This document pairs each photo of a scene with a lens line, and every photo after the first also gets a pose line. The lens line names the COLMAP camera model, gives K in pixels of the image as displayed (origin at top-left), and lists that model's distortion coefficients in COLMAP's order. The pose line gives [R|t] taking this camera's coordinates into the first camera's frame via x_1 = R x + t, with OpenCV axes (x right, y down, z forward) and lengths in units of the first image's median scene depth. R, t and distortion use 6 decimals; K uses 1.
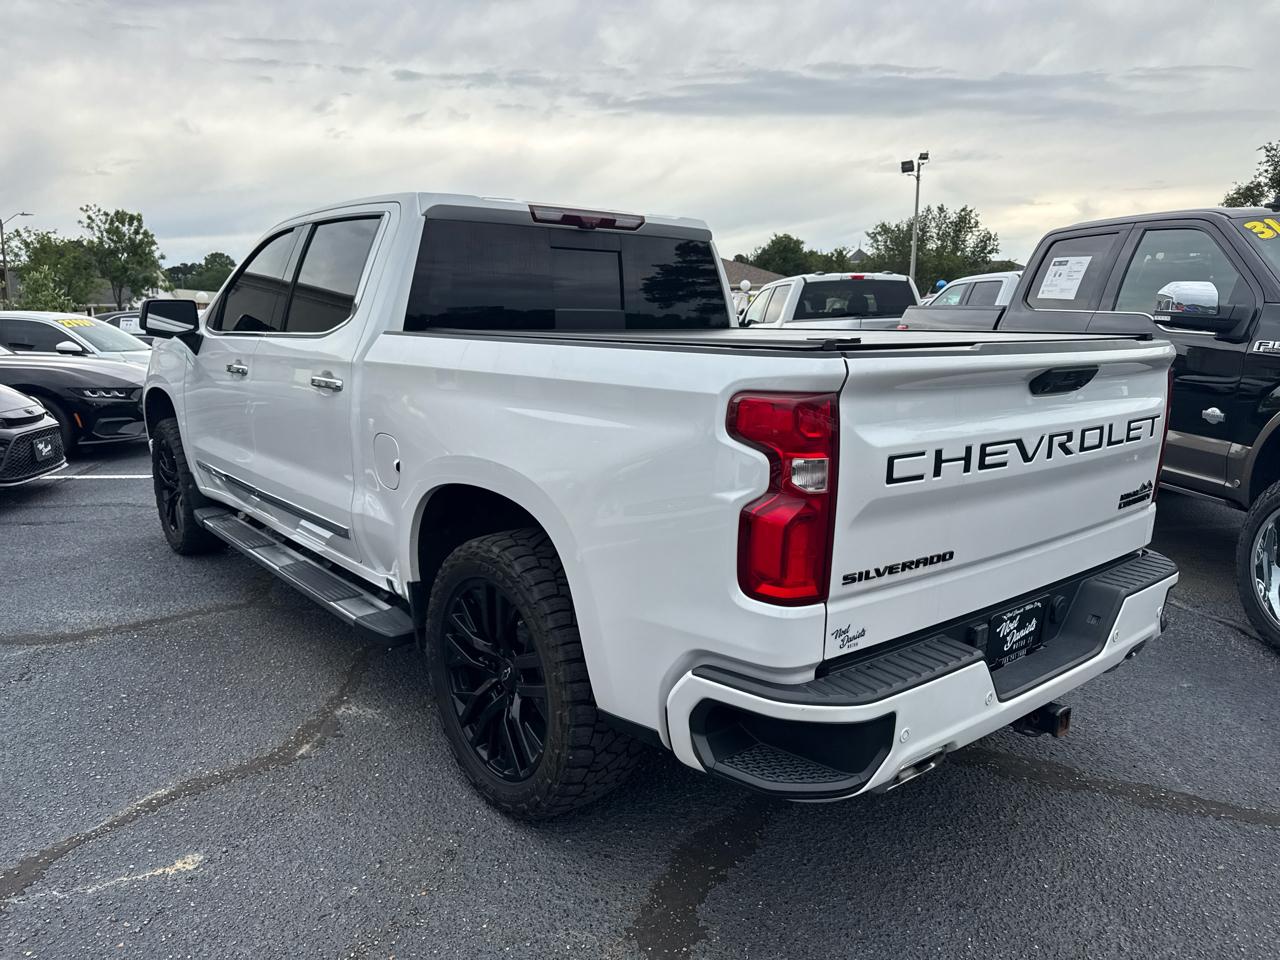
lens RADIAL K [[918.9, 0, 640.0], [0, 918.9, 480.0], [0, 0, 1]] dist [0.009184, -0.000049]
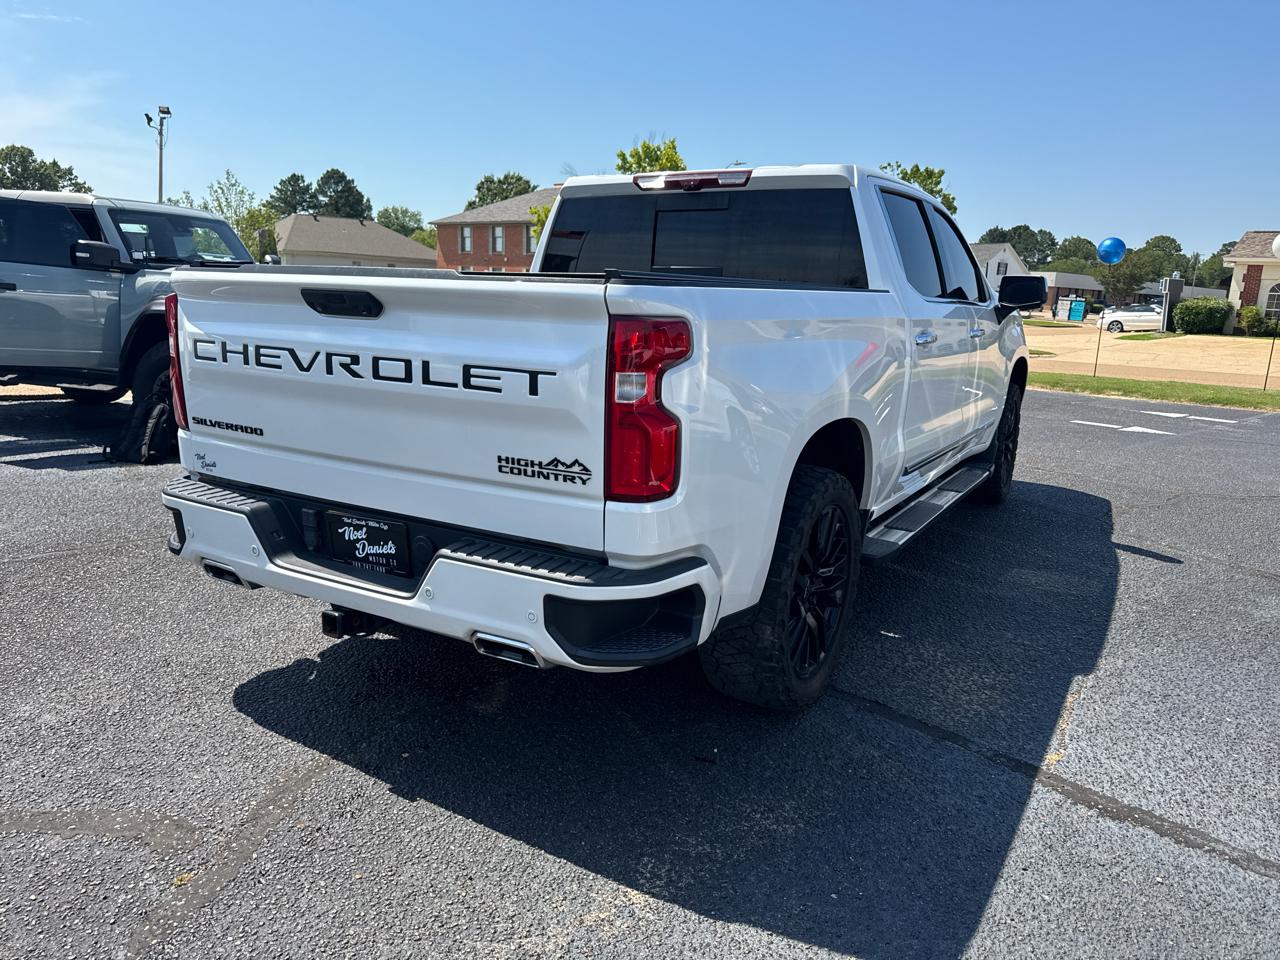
lens RADIAL K [[929.3, 0, 640.0], [0, 929.3, 480.0], [0, 0, 1]] dist [0.048132, -0.003565]
pose [[0.342341, 0.190928, -0.919972, 1.729836], [-0.197558, 0.971874, 0.128184, -0.125252], [0.918572, 0.137865, 0.370431, 1.006422]]
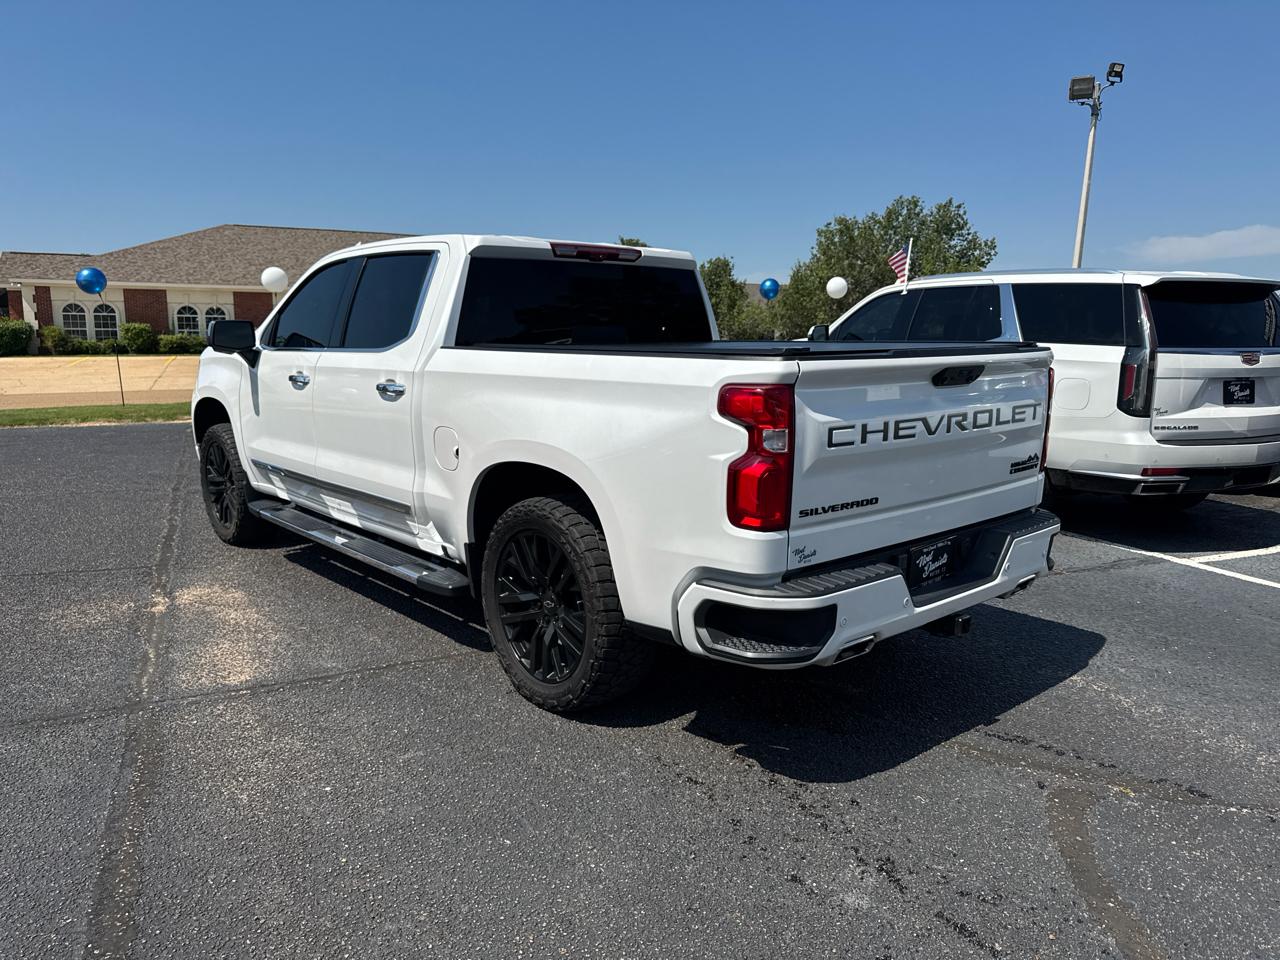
lens RADIAL K [[929.3, 0, 640.0], [0, 929.3, 480.0], [0, 0, 1]] dist [0.048132, -0.003565]
pose [[0.999522, -0.013969, 0.027579, -0.064385], [0.014393, 0.999780, -0.015225, 0.066618], [-0.027360, 0.015615, 0.999504, -0.420679]]
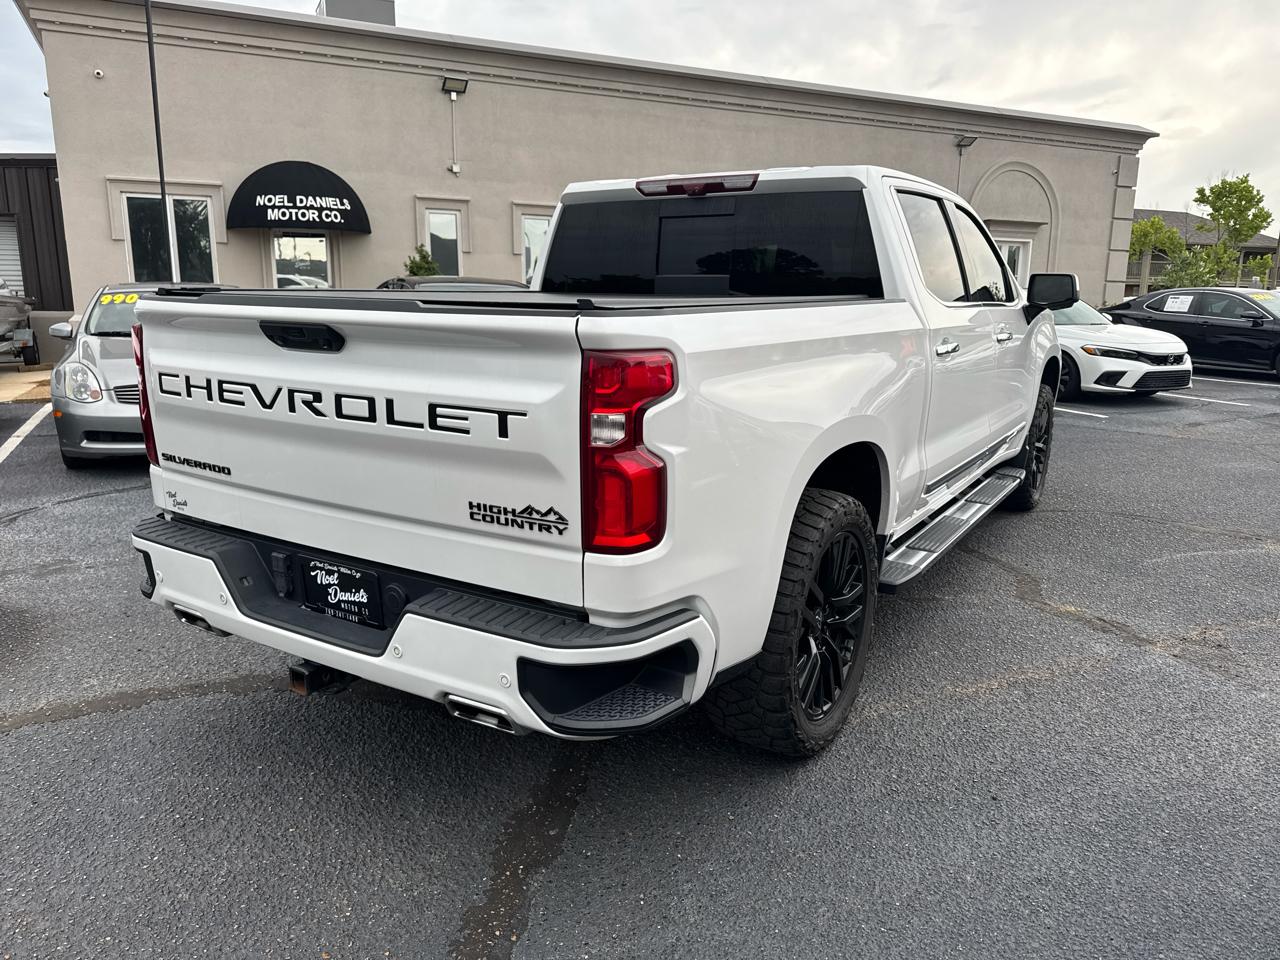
lens RADIAL K [[934.4, 0, 659.5], [0, 934.4, 487.7], [0, 0, 1]] dist [0.006489, -0.003940]
pose [[0.328954, 0.202930, -0.922285, 1.652669], [-0.181922, 0.971963, 0.148974, -0.181919], [0.926657, 0.118778, 0.356648, 1.084119]]
